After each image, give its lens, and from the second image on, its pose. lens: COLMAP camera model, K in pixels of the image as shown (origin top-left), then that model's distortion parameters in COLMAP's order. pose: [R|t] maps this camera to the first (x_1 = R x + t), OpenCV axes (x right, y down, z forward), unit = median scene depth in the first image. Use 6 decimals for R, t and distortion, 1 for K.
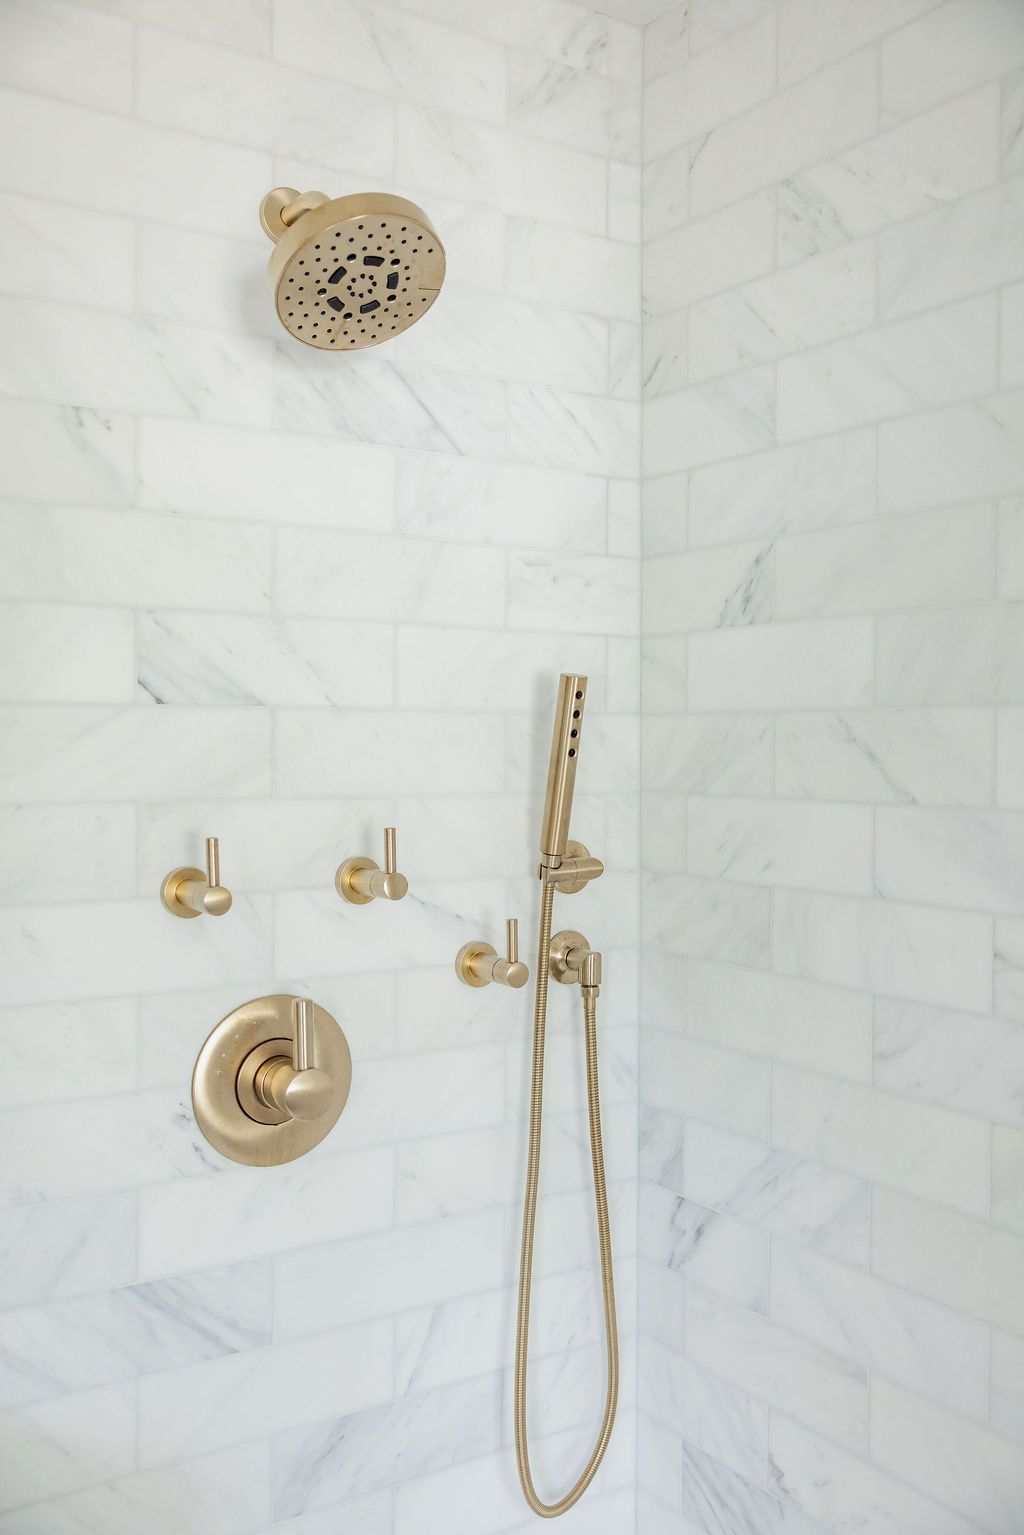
lens RADIAL K [[1392.8, 0, 512.0], [0, 1392.8, 767.5], [0, 0, 1]] dist [-0.006793, 0.005562]
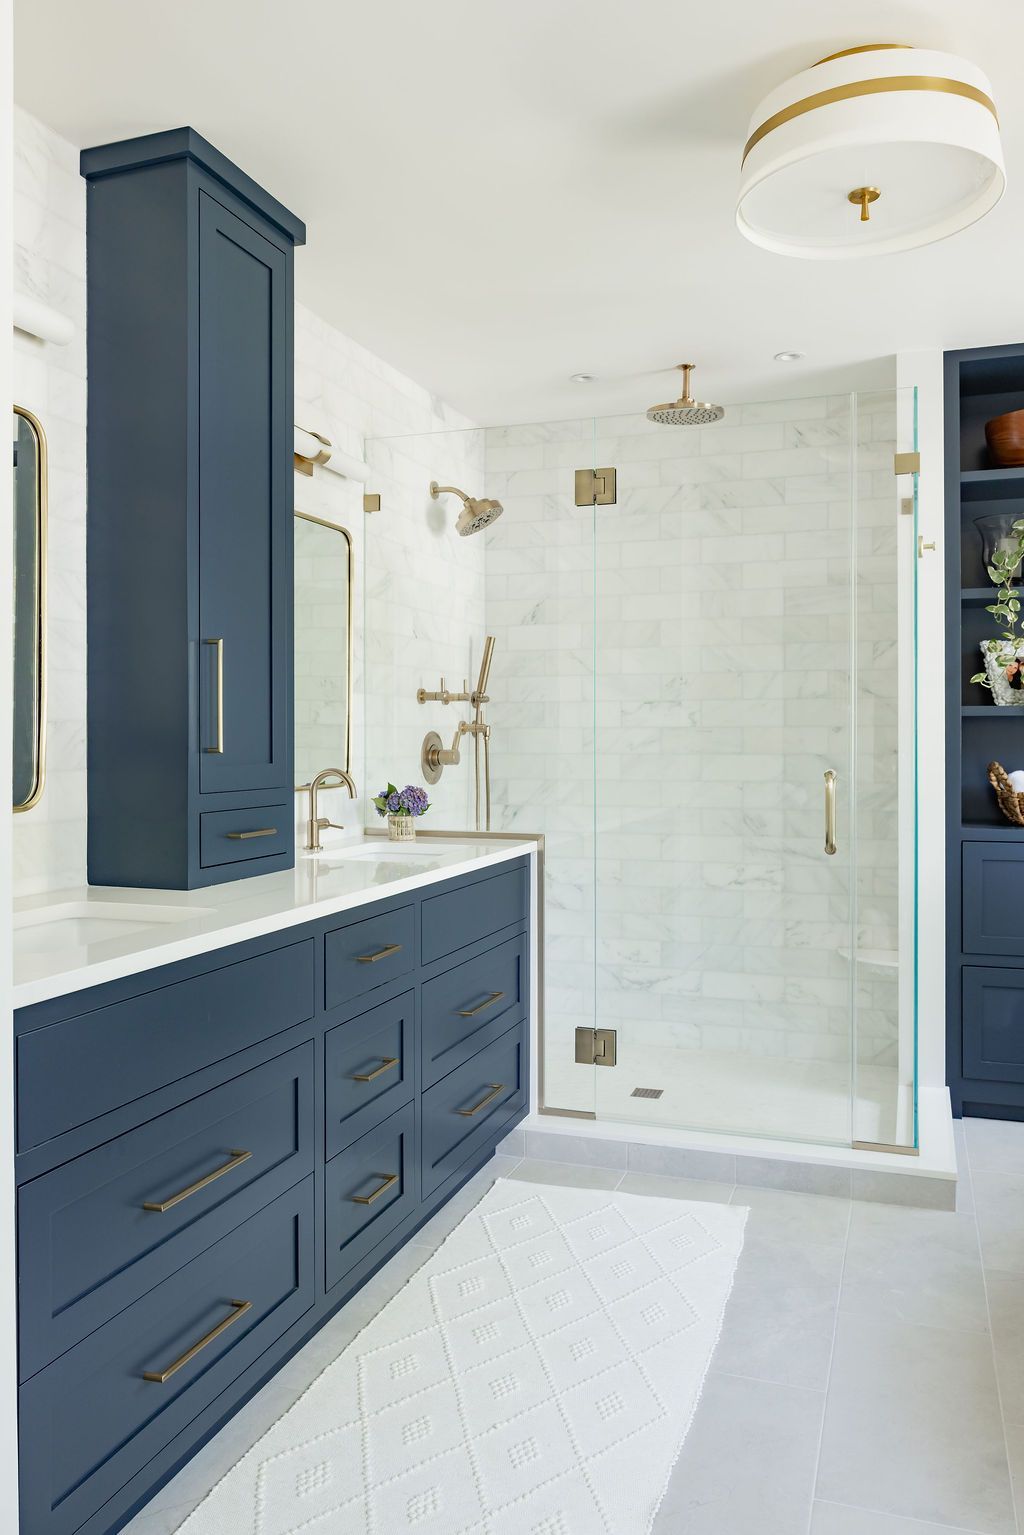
lens RADIAL K [[1177.6, 0, 505.6], [0, 1177.6, 737.1], [0, 0, 1]] dist [-0.009652, -0.001323]
pose [[0.789269, -0.002690, 0.614042, -1.609305], [0.014842, 0.999782, -0.014697, 0.206808], [-0.613868, 0.020714, 0.789137, -1.169913]]
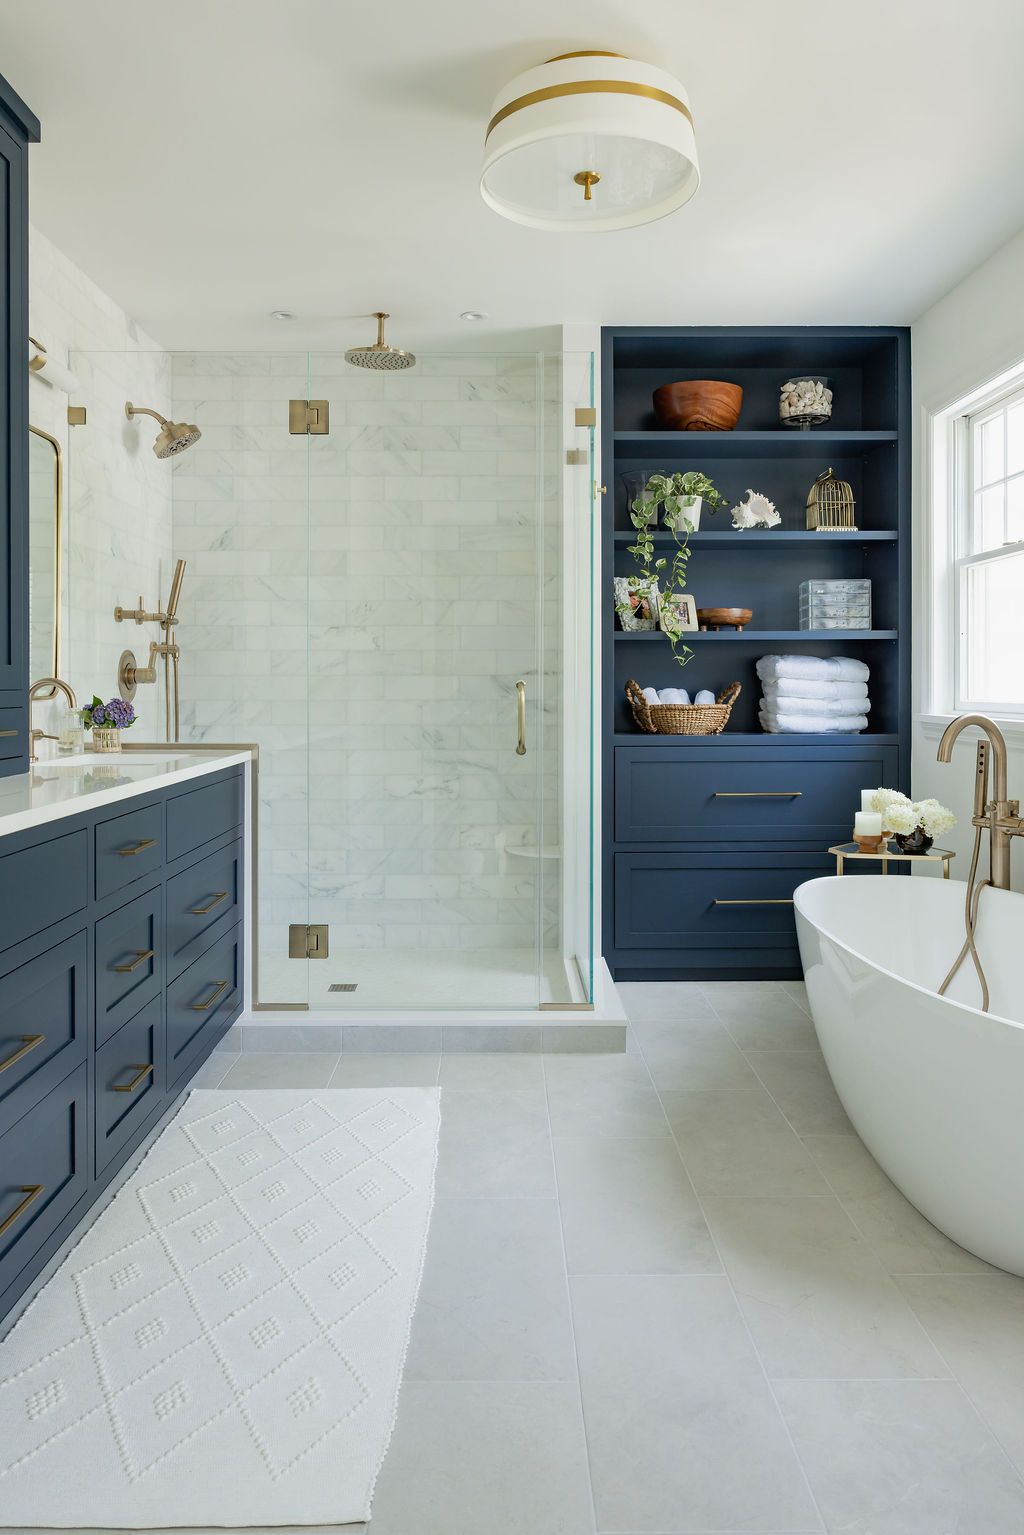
lens RADIAL K [[1132.6, 0, 507.9], [0, 1132.6, 690.0], [0, 0, 1]] dist [0.005739, 0.001228]
pose [[0.534184, -0.003271, 0.845362, -1.817572], [0.017360, 0.999824, -0.007101, 0.274142], [-0.845190, 0.018469, 0.534147, -1.081574]]
